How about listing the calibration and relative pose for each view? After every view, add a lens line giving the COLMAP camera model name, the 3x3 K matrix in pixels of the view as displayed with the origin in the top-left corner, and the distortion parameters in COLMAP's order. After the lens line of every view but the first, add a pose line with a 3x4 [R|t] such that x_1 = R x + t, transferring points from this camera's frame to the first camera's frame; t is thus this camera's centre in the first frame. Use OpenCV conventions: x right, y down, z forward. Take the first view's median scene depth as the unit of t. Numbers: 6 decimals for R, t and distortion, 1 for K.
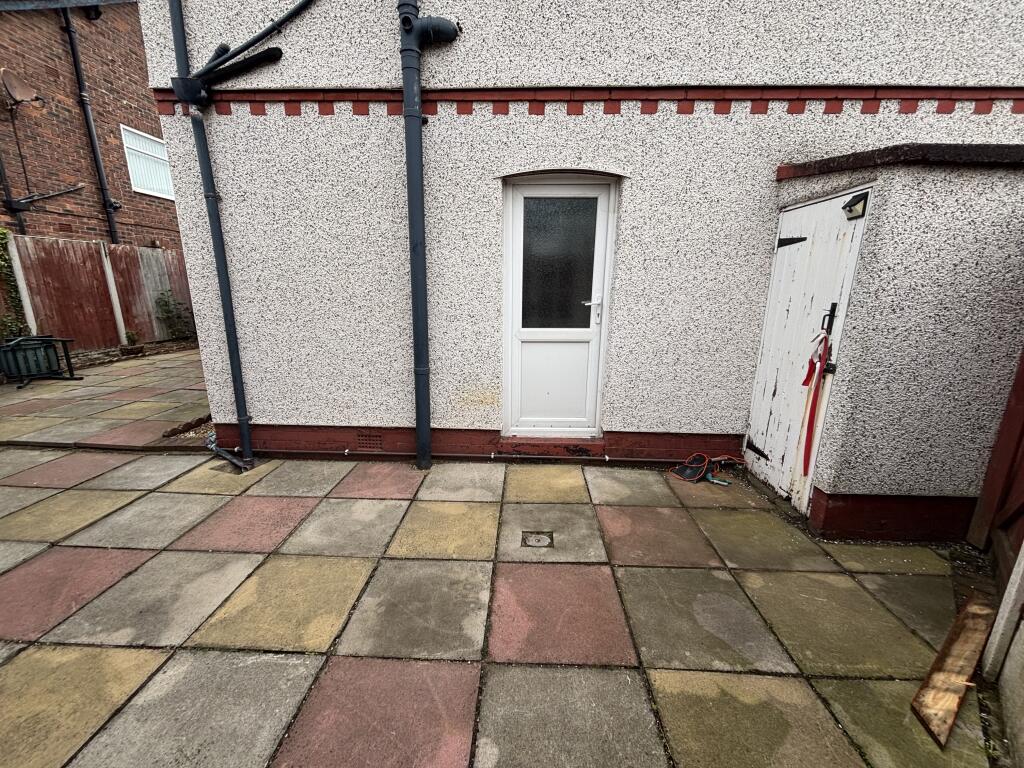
lens RADIAL K [[411.3, 0, 503.5], [0, 411.3, 389.7], [0, 0, 1]] dist [-0.001981, -0.000117]
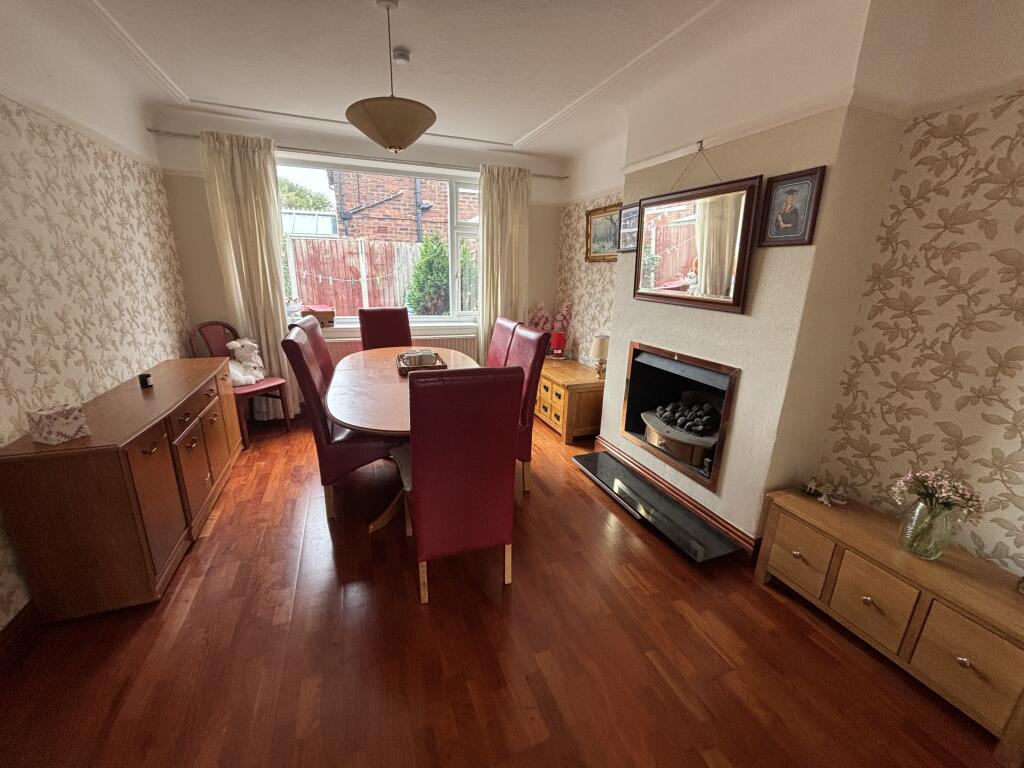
lens RADIAL K [[411.3, 0, 507.1], [0, 411.3, 386.9], [0, 0, 1]] dist [-0.001981, -0.000117]
pose [[0.389631, 0.261384, -0.883100, 0.295793], [-0.250641, 0.952782, 0.171424, -0.253459], [0.886209, 0.154549, 0.436746, 0.875533]]
